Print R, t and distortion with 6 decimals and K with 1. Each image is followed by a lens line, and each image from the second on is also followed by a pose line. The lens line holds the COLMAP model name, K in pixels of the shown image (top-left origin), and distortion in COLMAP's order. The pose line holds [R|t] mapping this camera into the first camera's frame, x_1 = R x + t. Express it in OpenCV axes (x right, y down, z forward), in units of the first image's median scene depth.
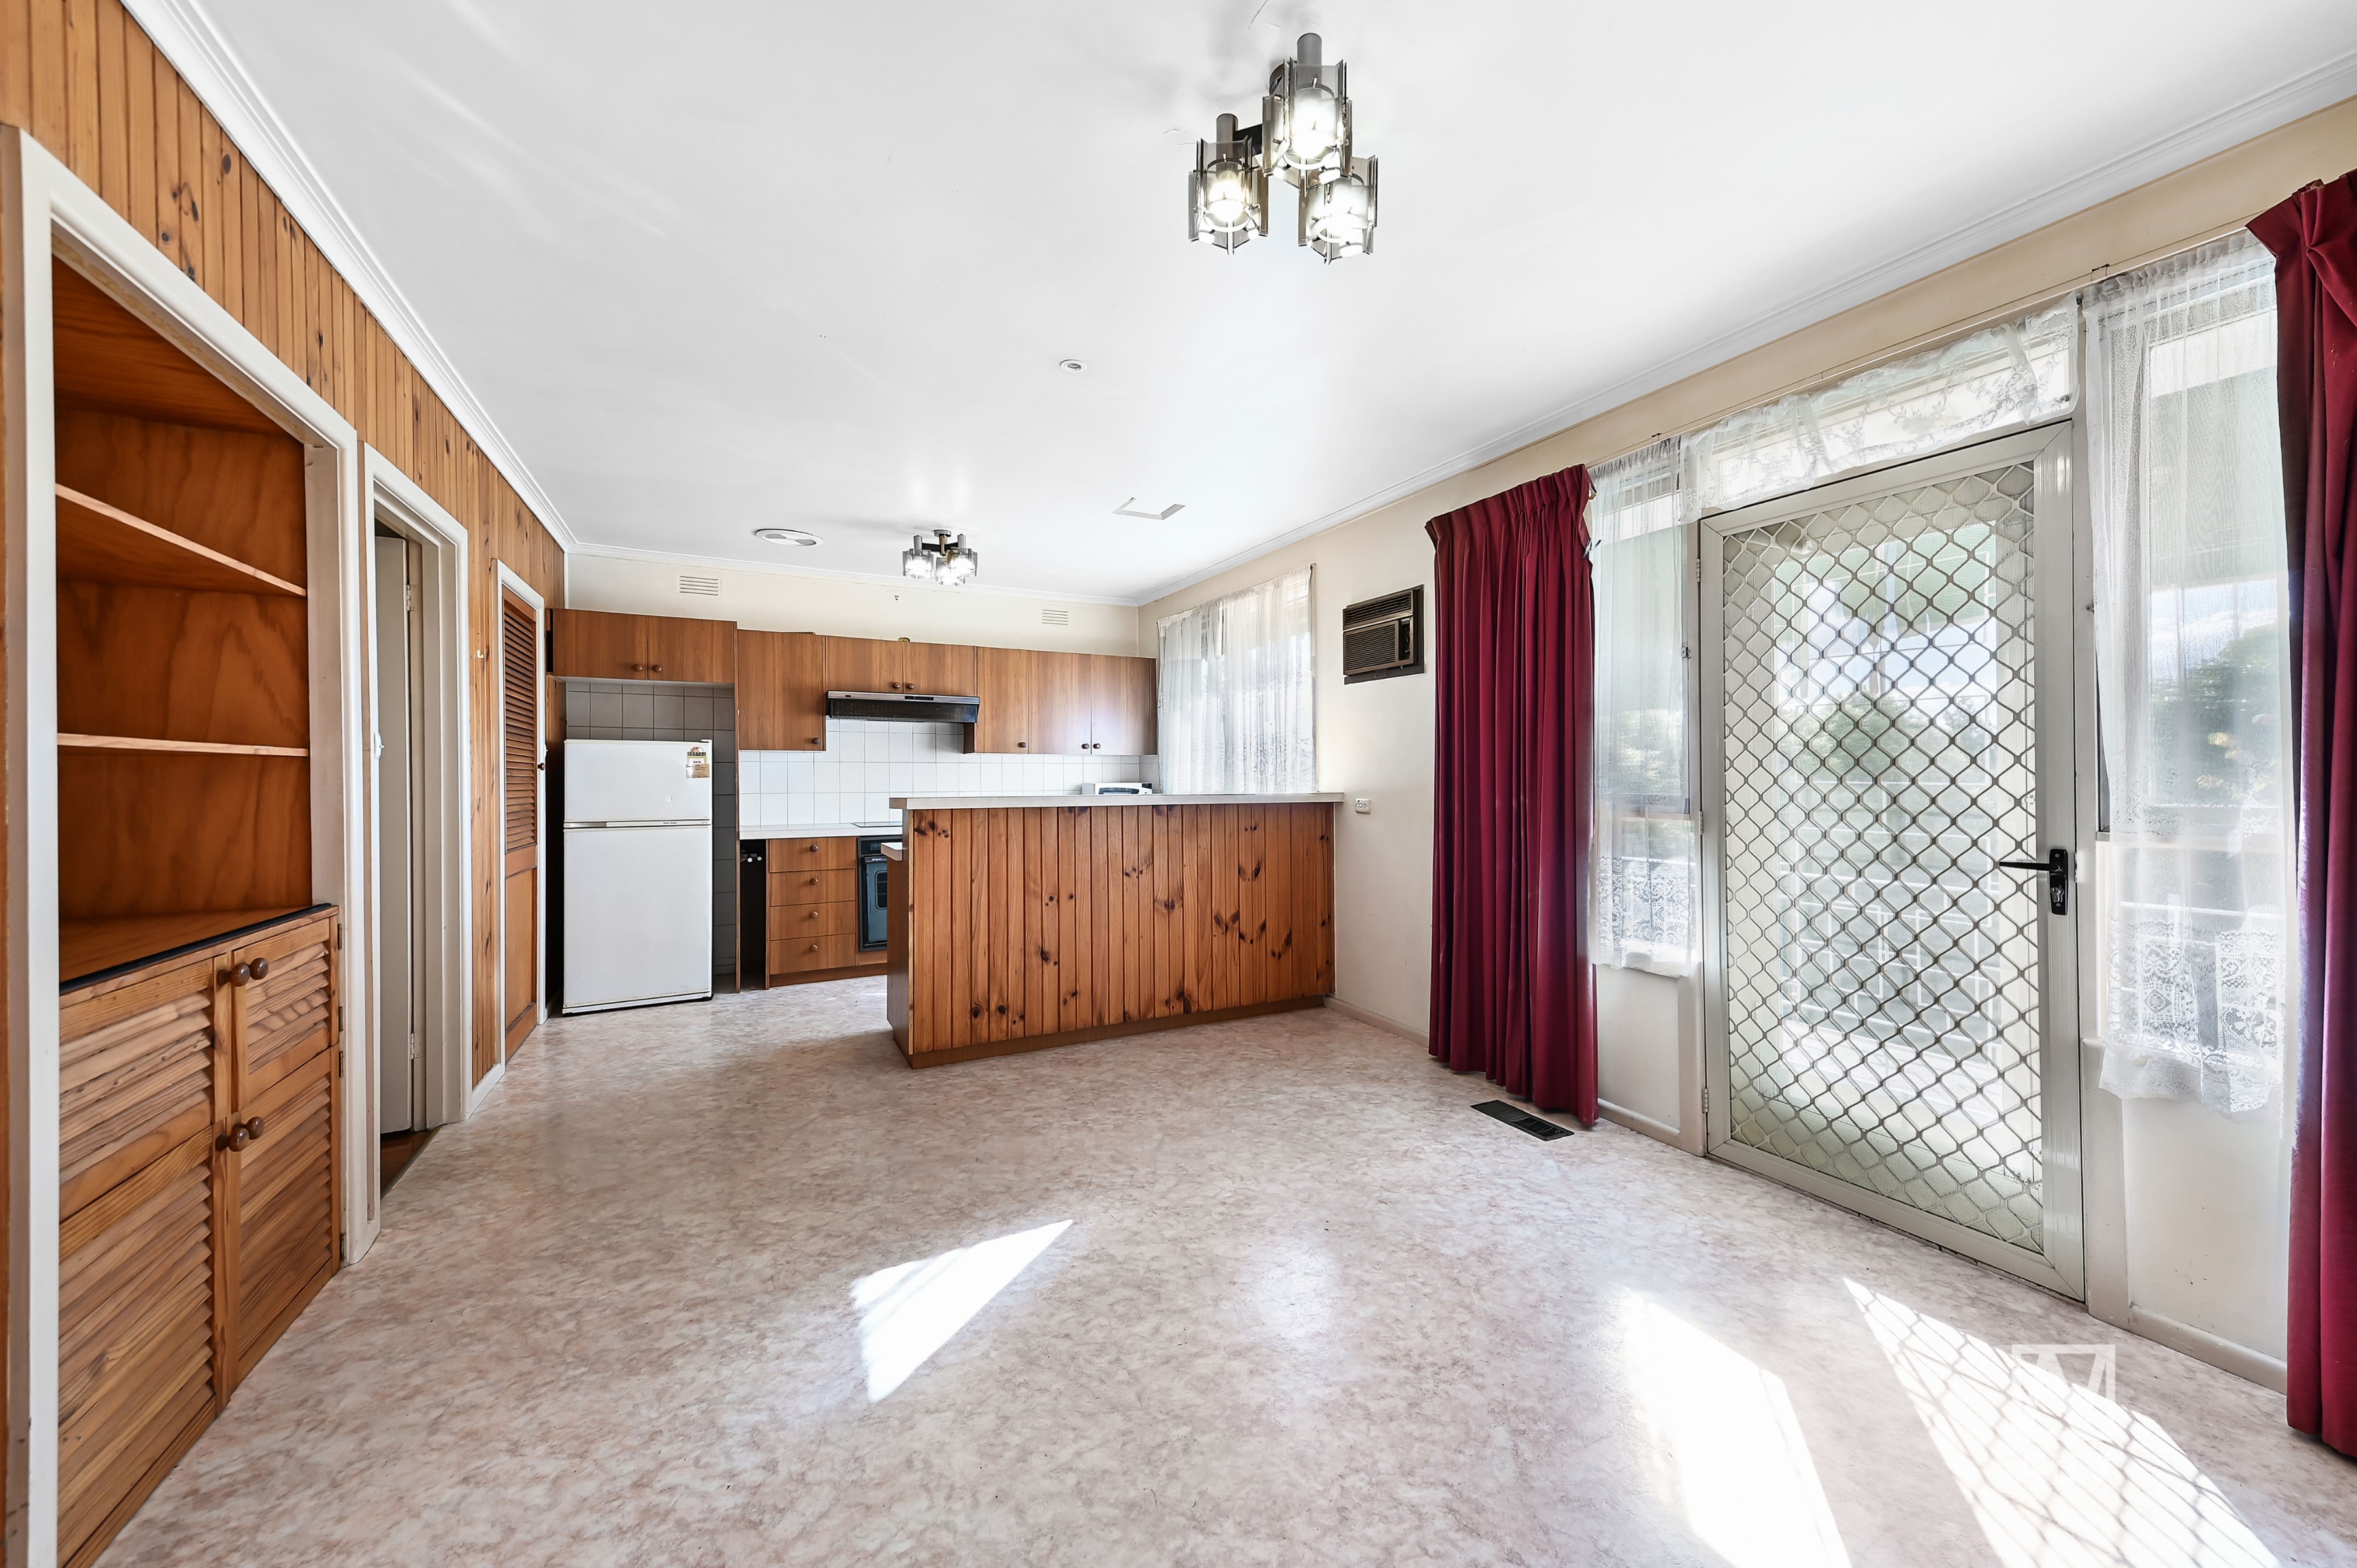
lens RADIAL K [[839.1, 0, 1170.8], [0, 839.1, 766.4], [0, 0, 1]] dist [0.001096, -0.000342]
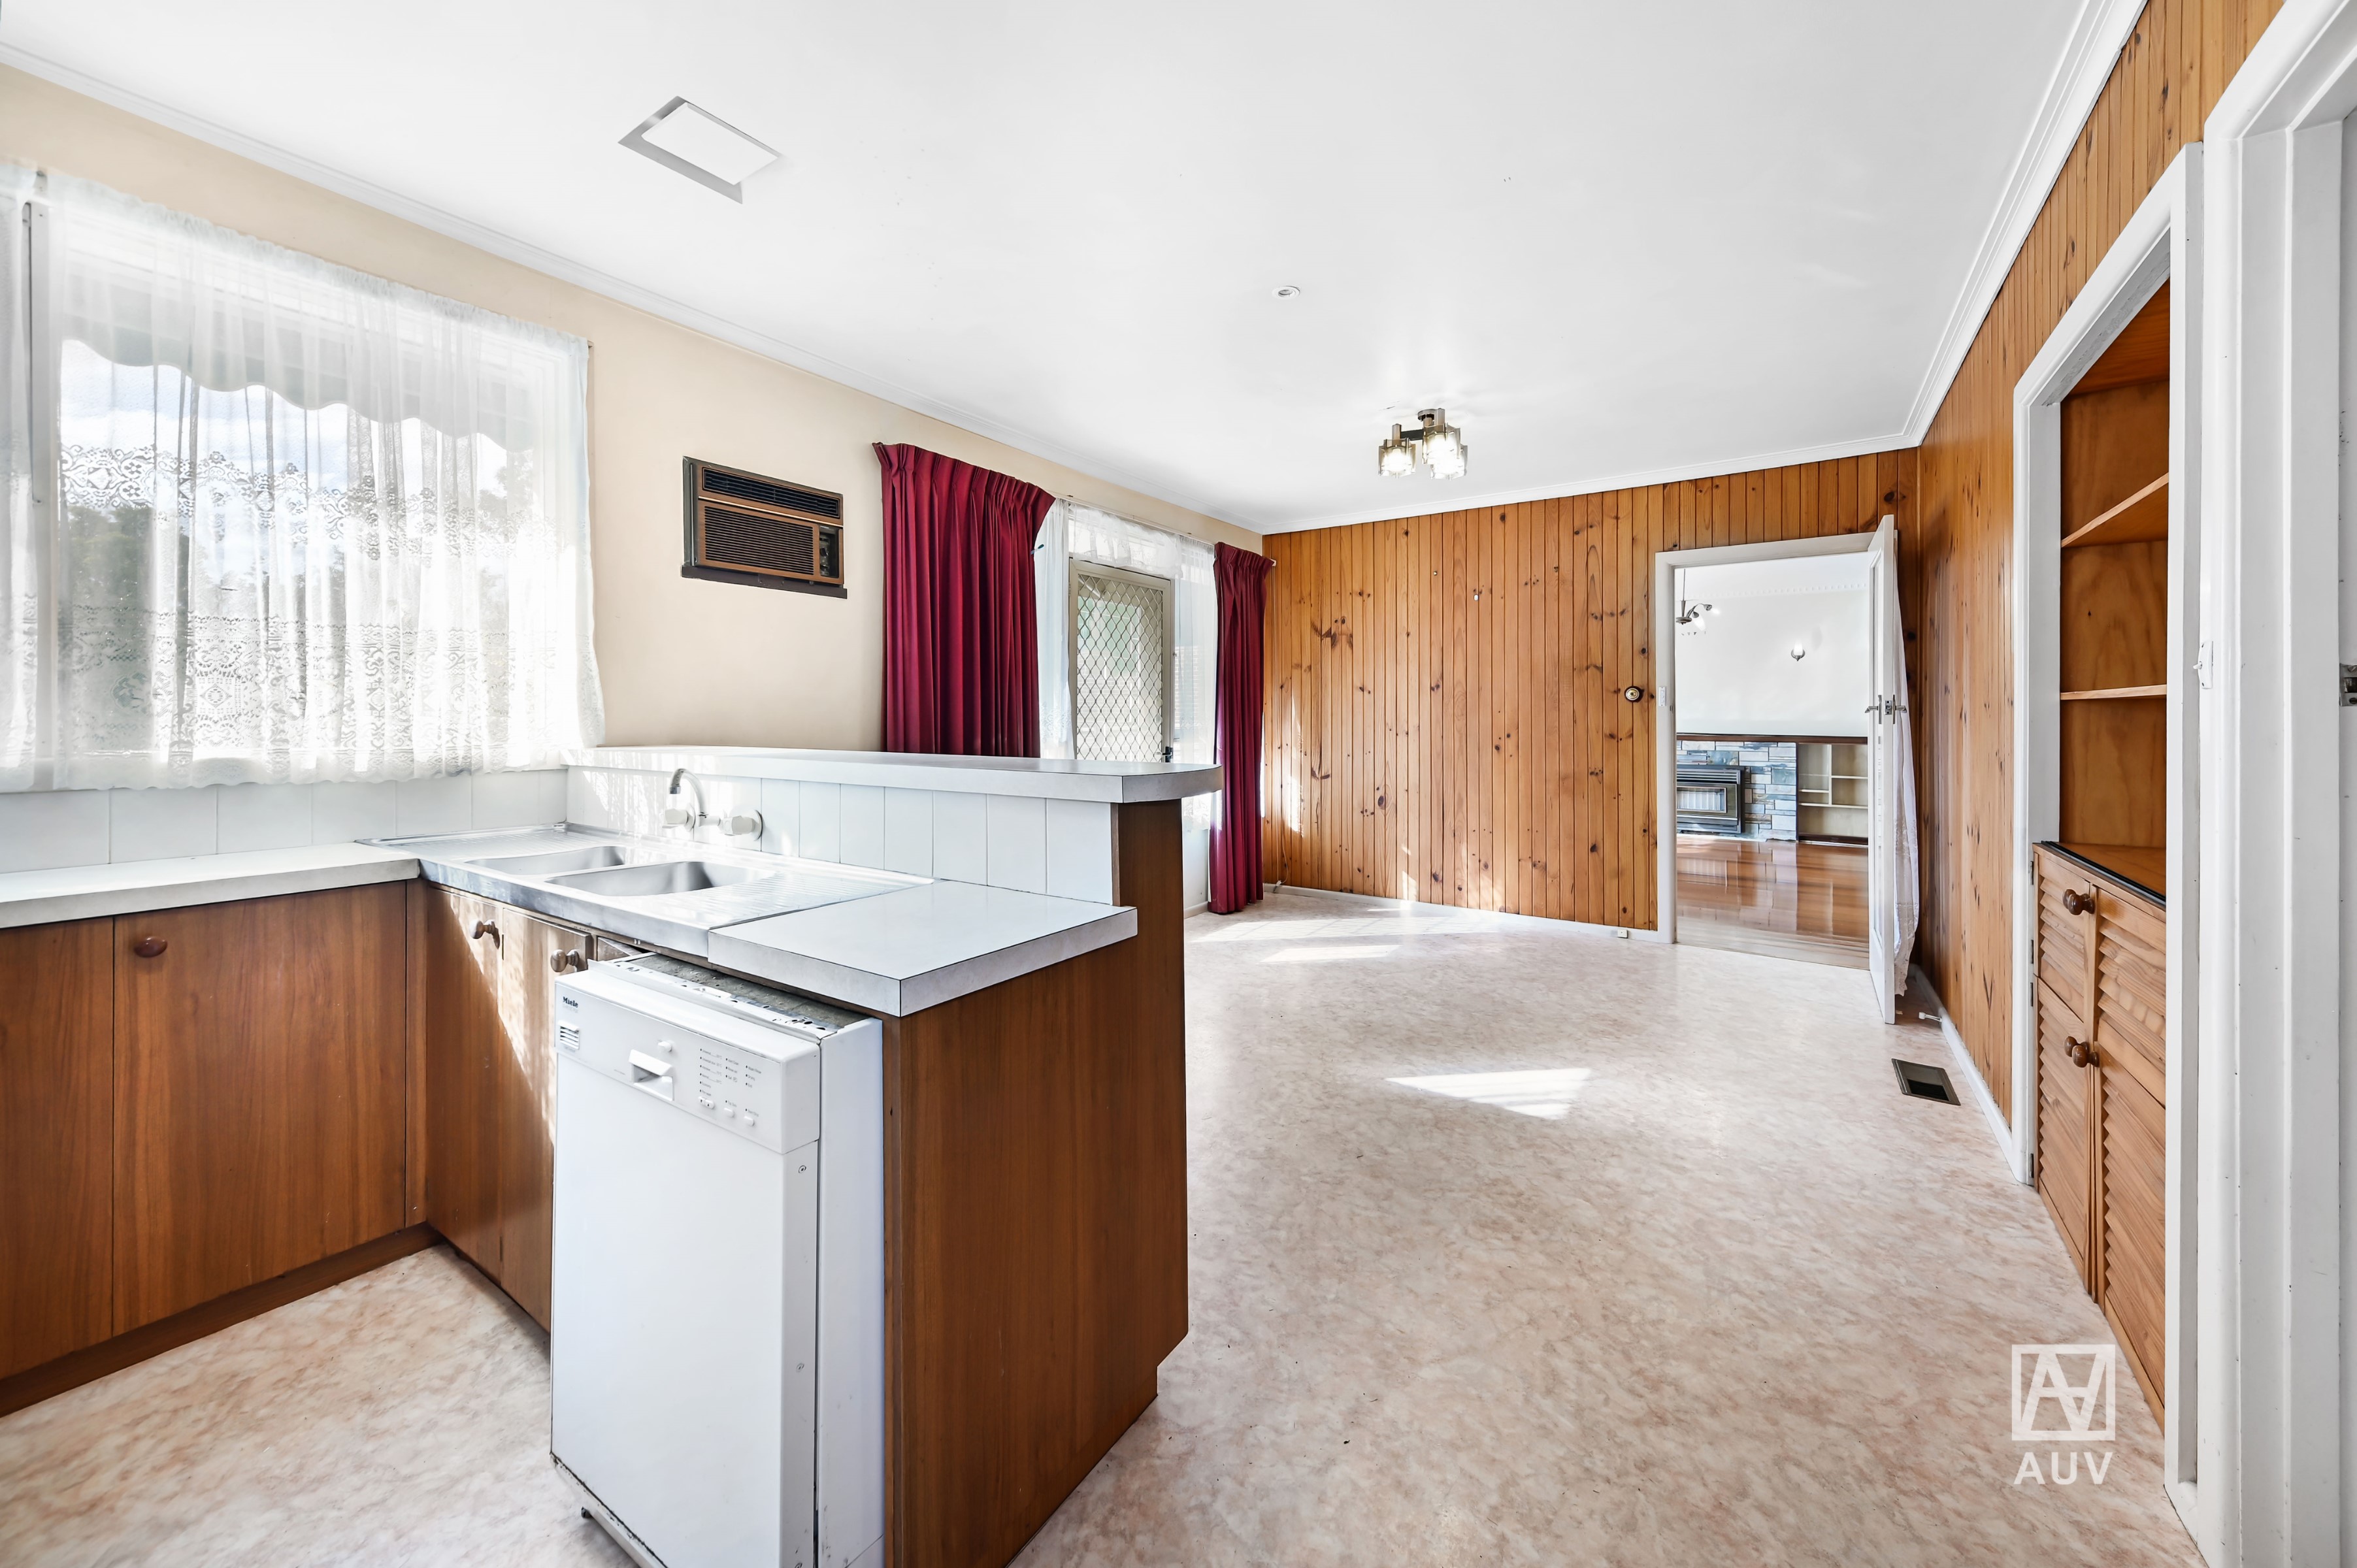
lens RADIAL K [[873.5, 0, 1242.7], [0, 873.5, 715.8], [0, 0, 1]] dist [0.001063, -0.000002]
pose [[-0.520380, 0.000038, 0.853935, -1.101492], [-0.007175, 0.999965, -0.004417, 0.013532], [-0.853905, -0.008425, -0.520361, 1.839042]]
